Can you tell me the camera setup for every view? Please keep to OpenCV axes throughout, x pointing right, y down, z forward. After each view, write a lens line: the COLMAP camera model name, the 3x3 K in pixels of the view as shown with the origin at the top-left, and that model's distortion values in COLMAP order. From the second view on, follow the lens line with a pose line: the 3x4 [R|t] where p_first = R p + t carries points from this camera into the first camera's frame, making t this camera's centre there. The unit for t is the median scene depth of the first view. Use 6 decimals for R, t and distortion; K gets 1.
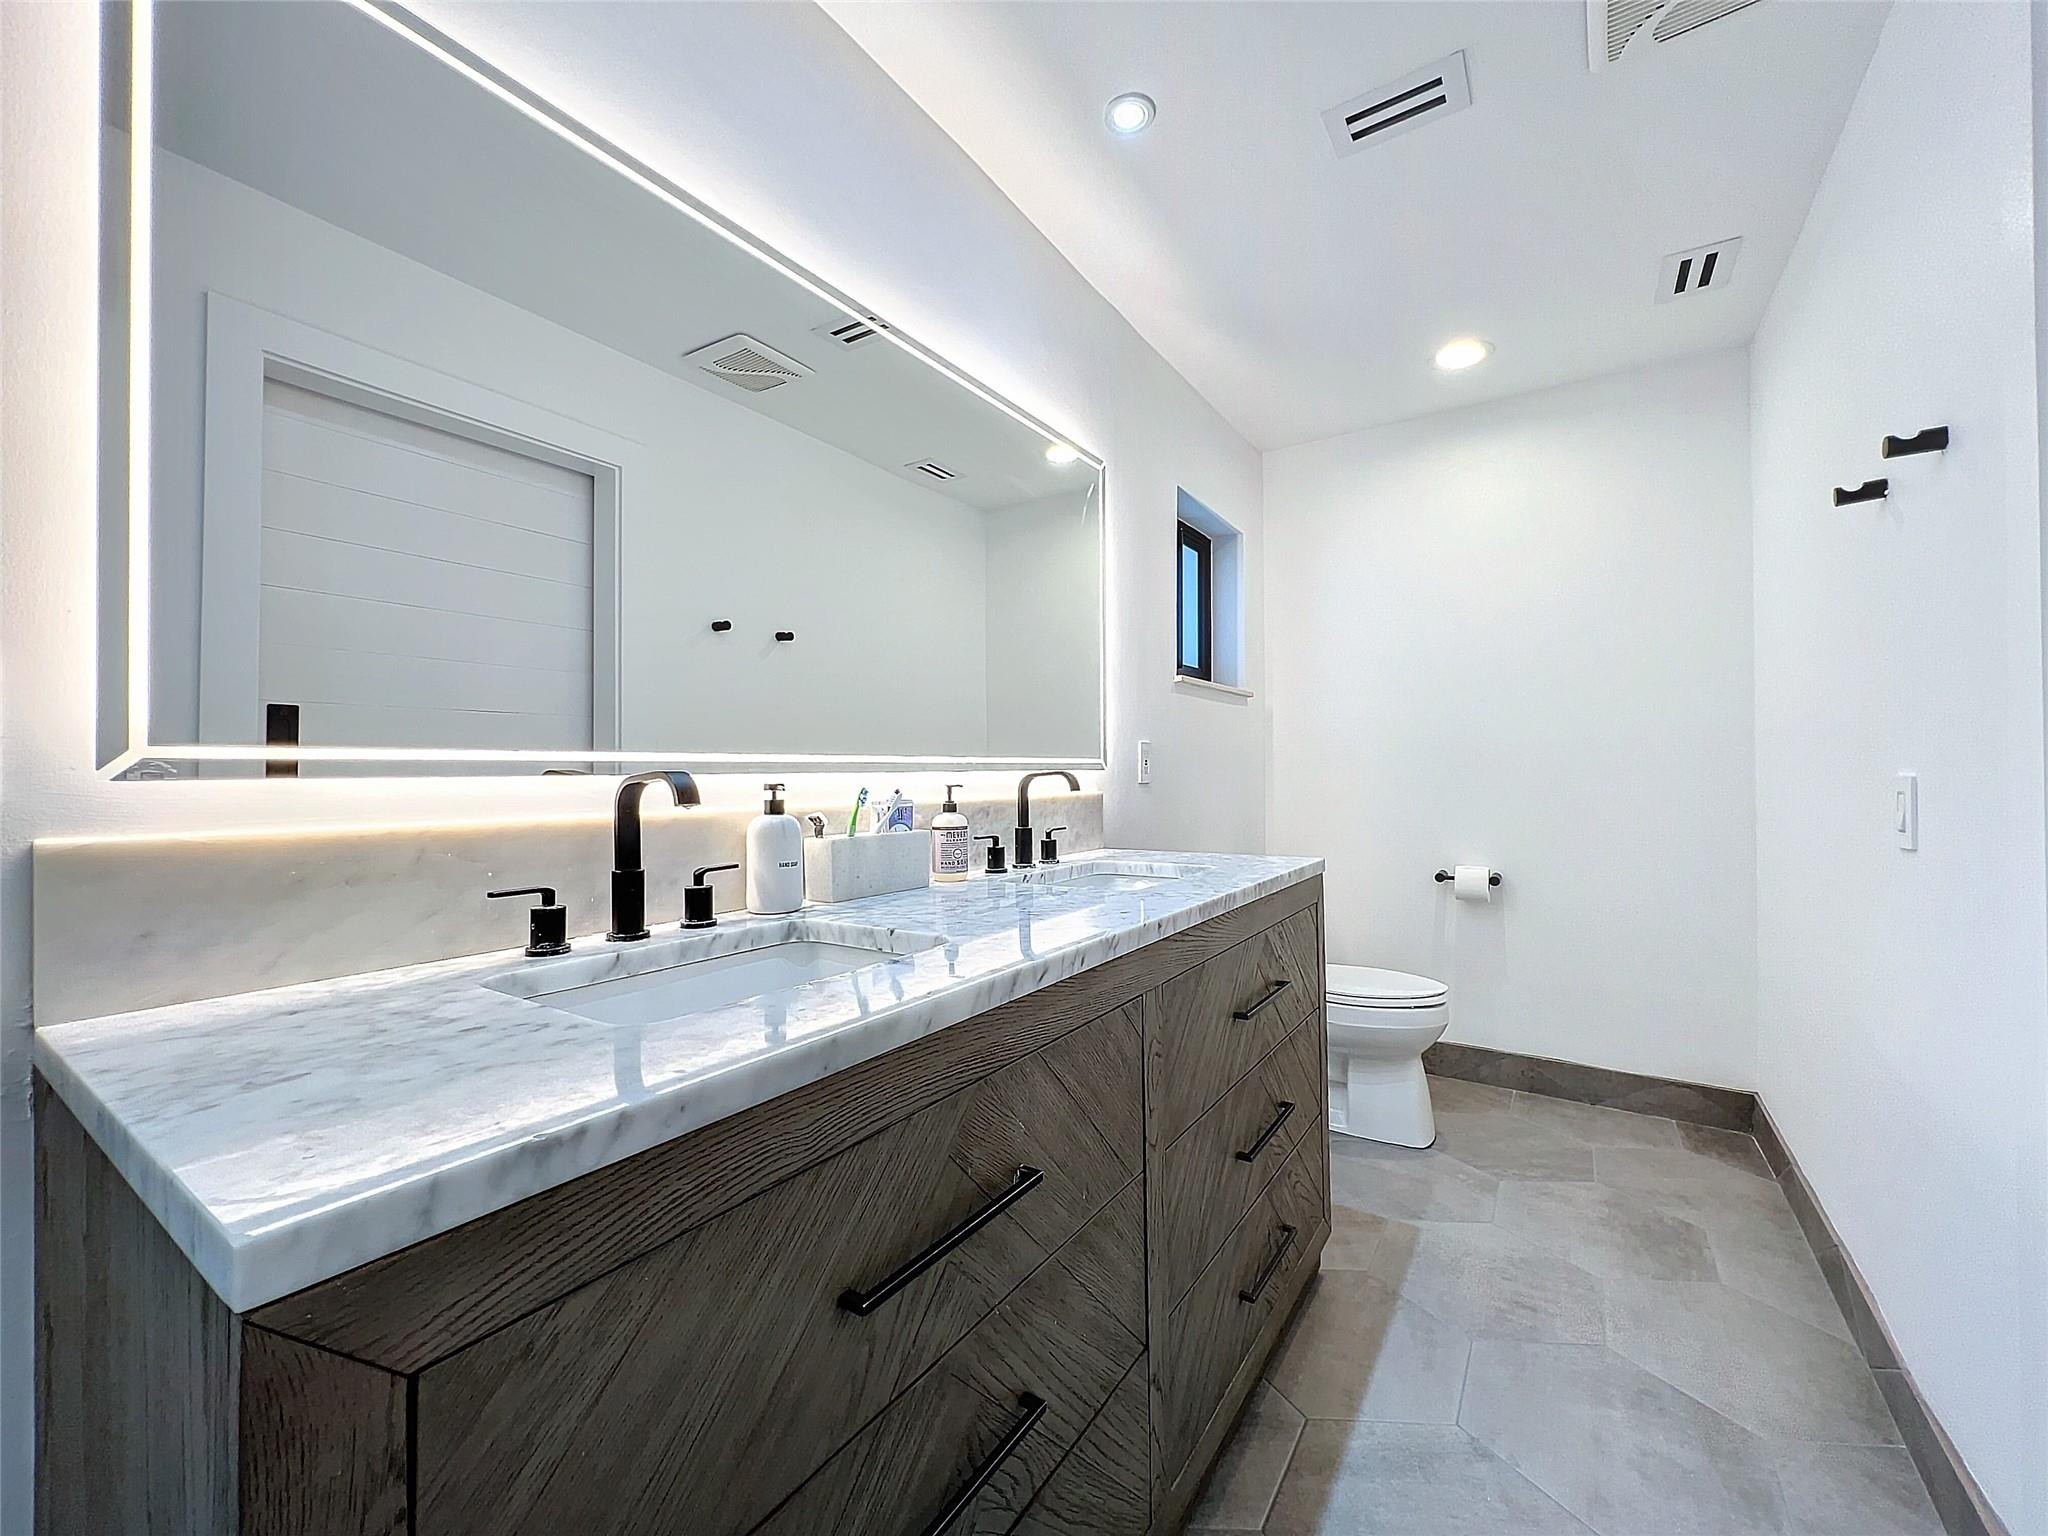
lens RADIAL K [[837.3, 0, 1024.0], [0, 837.3, 768.0], [0, 0, 1]] dist [0.001465, 0.000235]
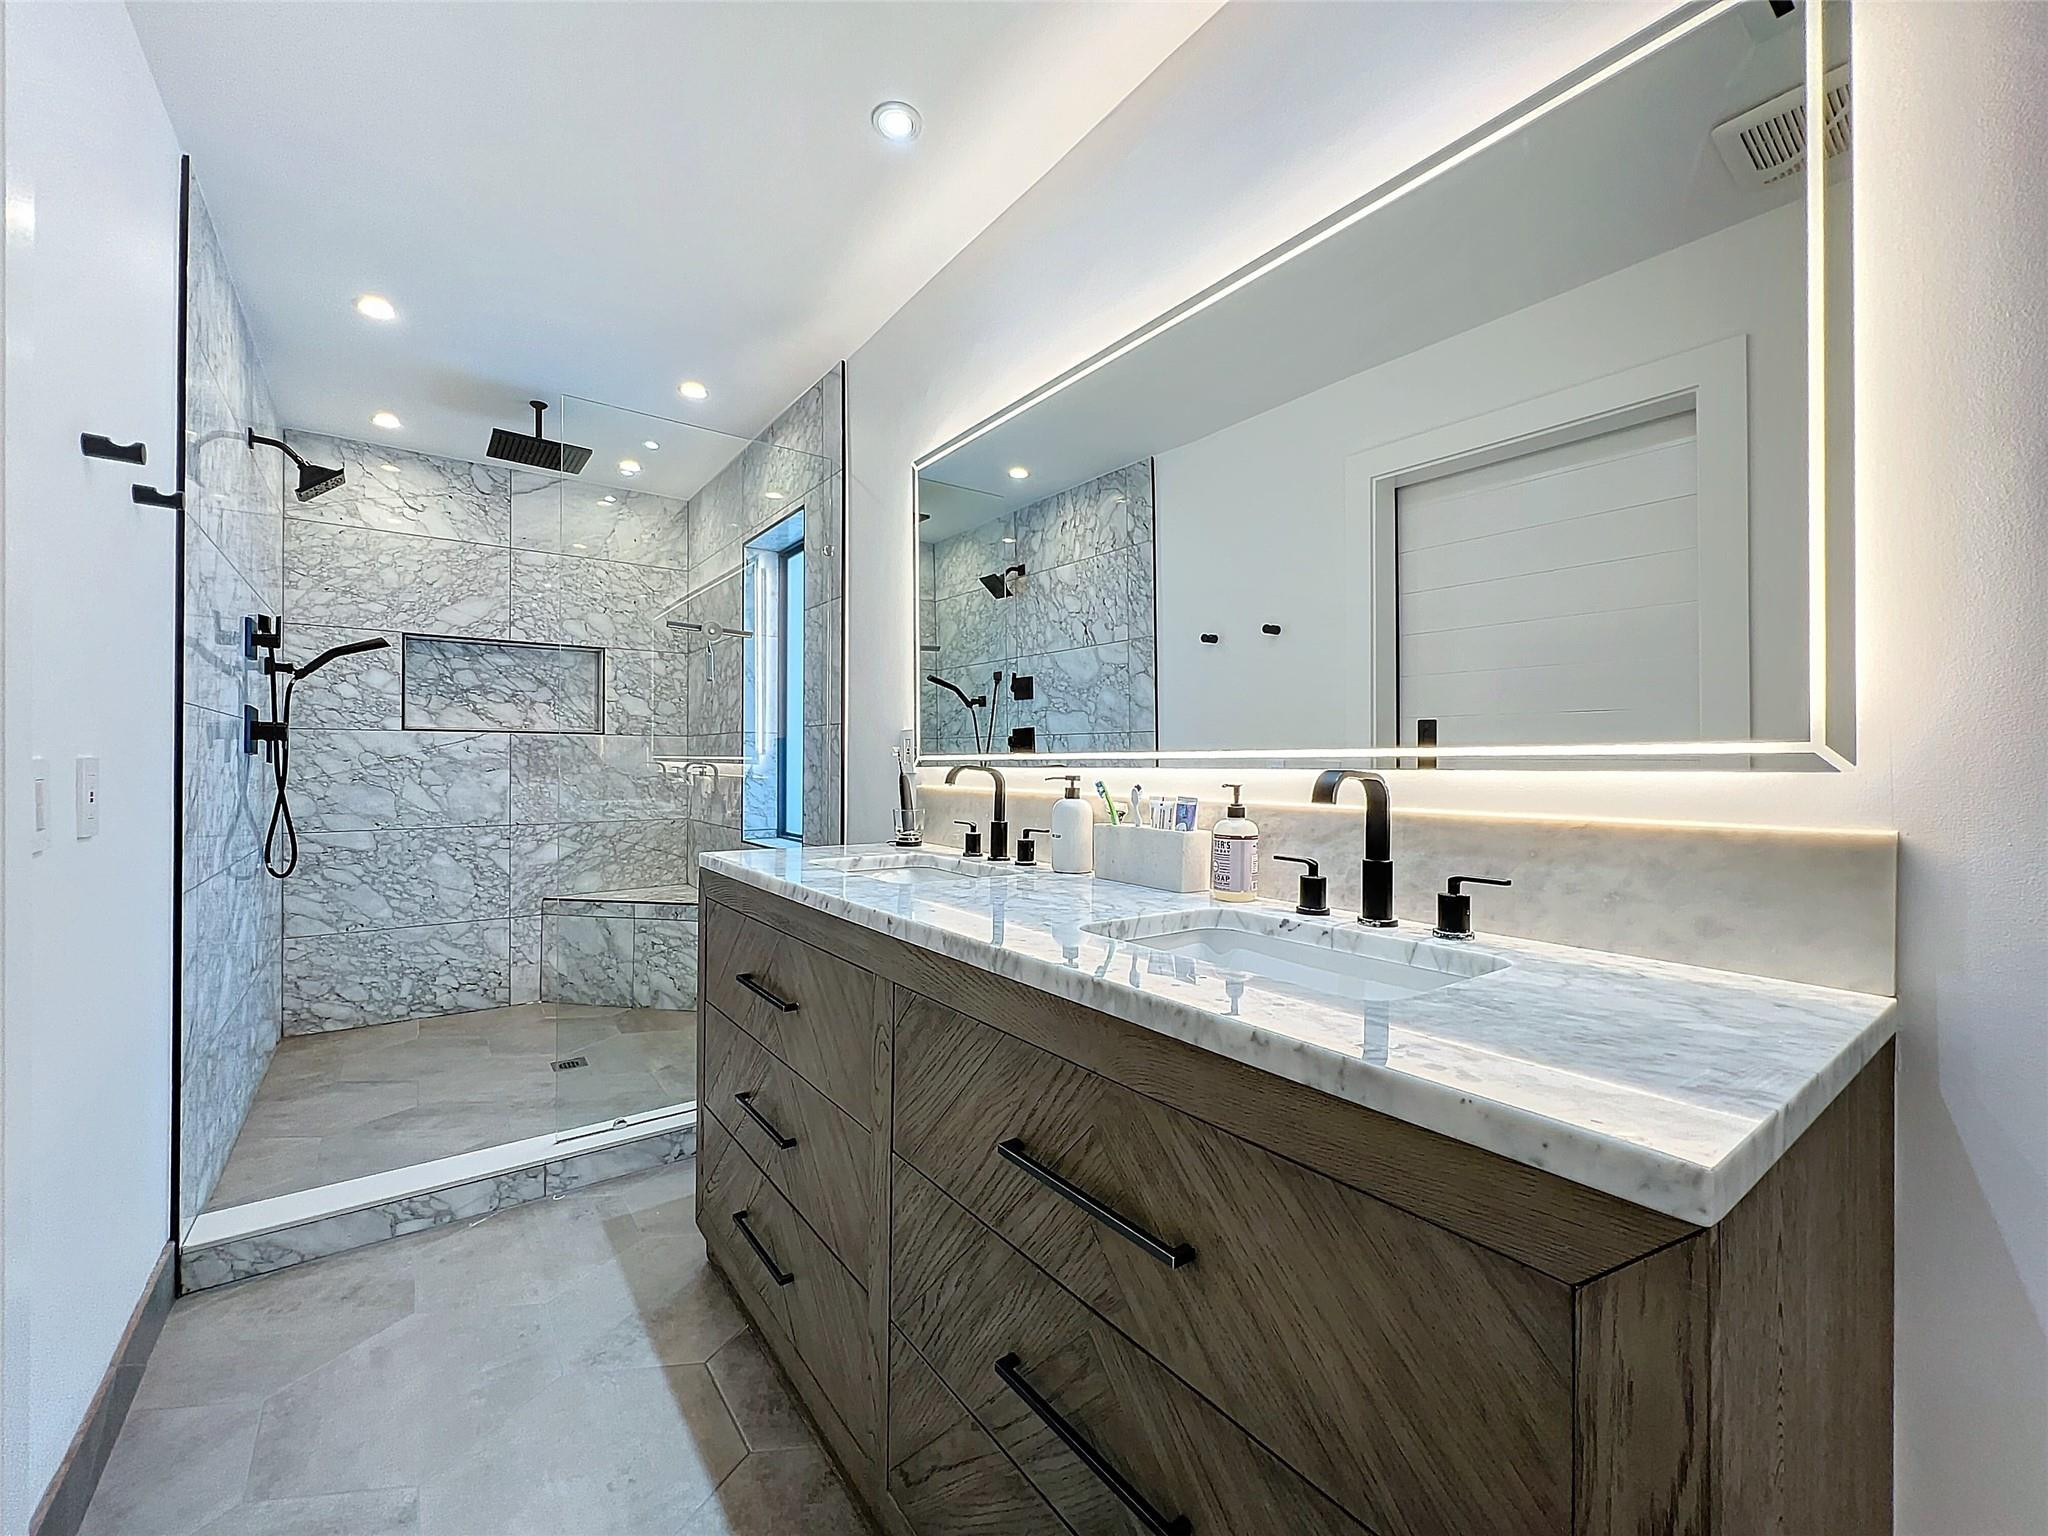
lens RADIAL K [[820.5, 0, 1020.6], [0, 820.5, 764.2], [0, 0, 1]] dist [-0.001403, 0.000588]
pose [[-0.336071, 0.003007, -0.941832, 0.761178], [0.001312, 0.999995, 0.002724, -0.002430], [0.941836, -0.000321, -0.336073, 1.086267]]
